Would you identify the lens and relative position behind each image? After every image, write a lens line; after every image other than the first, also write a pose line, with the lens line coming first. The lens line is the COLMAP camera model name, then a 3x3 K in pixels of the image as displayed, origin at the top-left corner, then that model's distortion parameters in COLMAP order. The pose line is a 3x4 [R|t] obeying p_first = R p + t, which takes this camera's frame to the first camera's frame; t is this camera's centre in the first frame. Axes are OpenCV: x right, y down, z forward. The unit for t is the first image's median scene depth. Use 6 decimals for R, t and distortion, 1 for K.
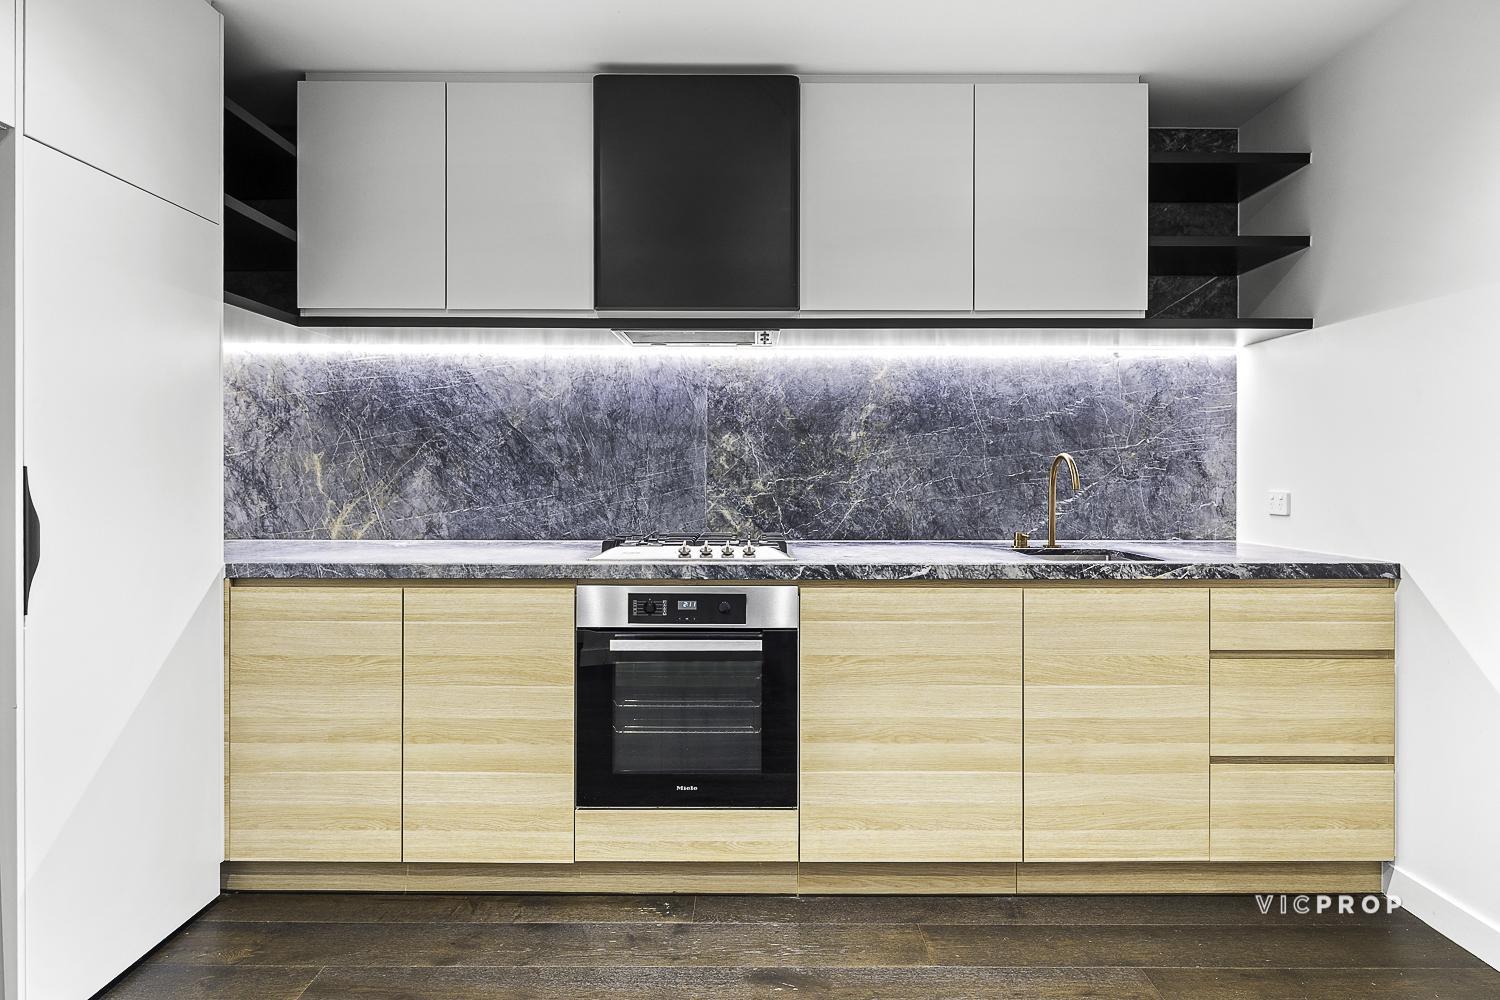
lens RADIAL K [[842.0, 0, 760.0], [0, 842.0, 475.7], [0, 0, 1]] dist [-0.003486, -0.000160]
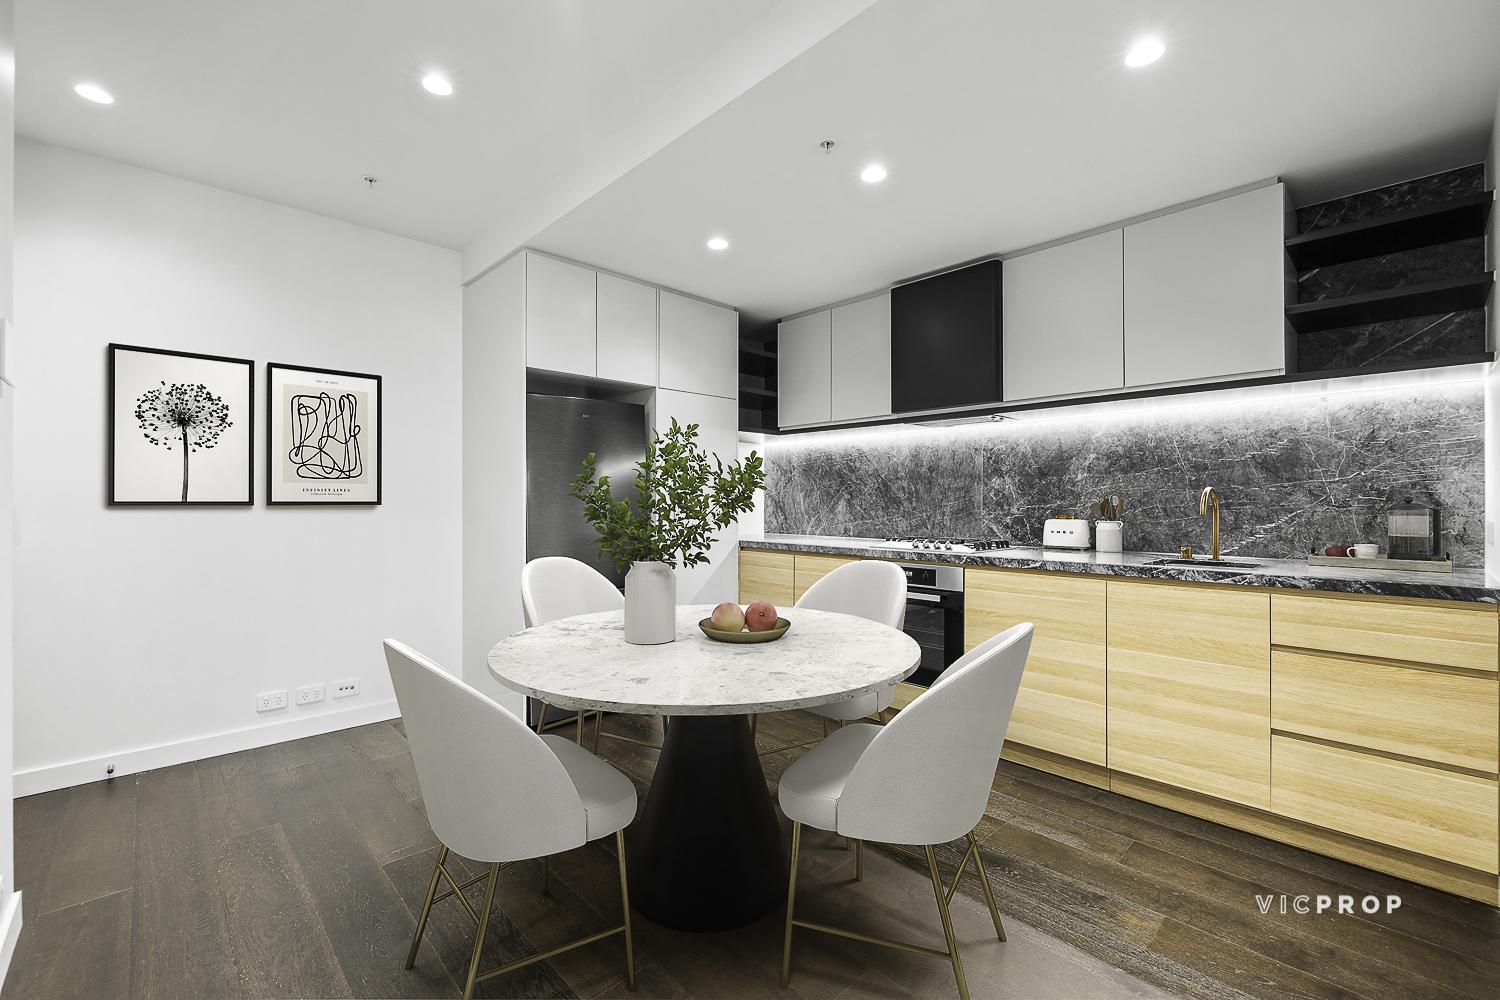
lens RADIAL K [[638.0, 0, 749.7], [0, 638.0, 493.5], [0, 0, 1]] dist [0.000190, -0.000226]
pose [[0.688006, -0.010334, -0.725631, 0.520086], [-0.001793, 0.999871, -0.015939, -0.000010], [0.725703, 0.012267, 0.687899, -0.167661]]
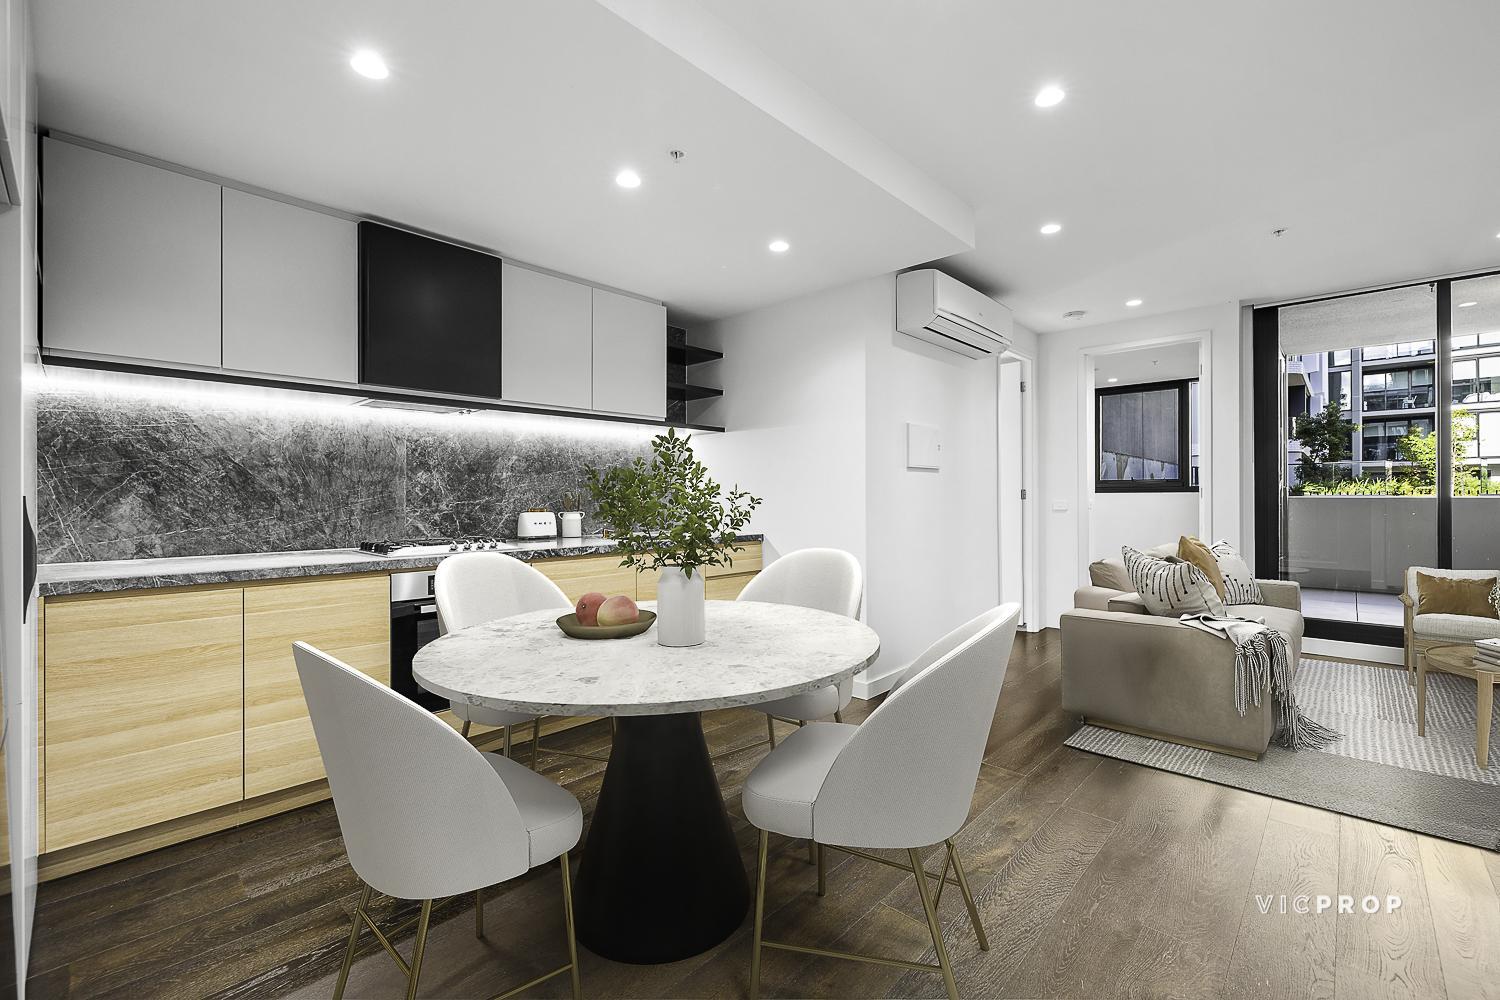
lens RADIAL K [[623.7, 0, 748.1], [0, 623.7, 495.4], [0, 0, 1]] dist [0.000386, 0.000019]
pose [[0.696281, -0.001980, 0.717767, -0.425697], [0.006330, 0.999974, -0.003382, -0.001302], [-0.717741, 0.006899, 0.696276, -0.171196]]
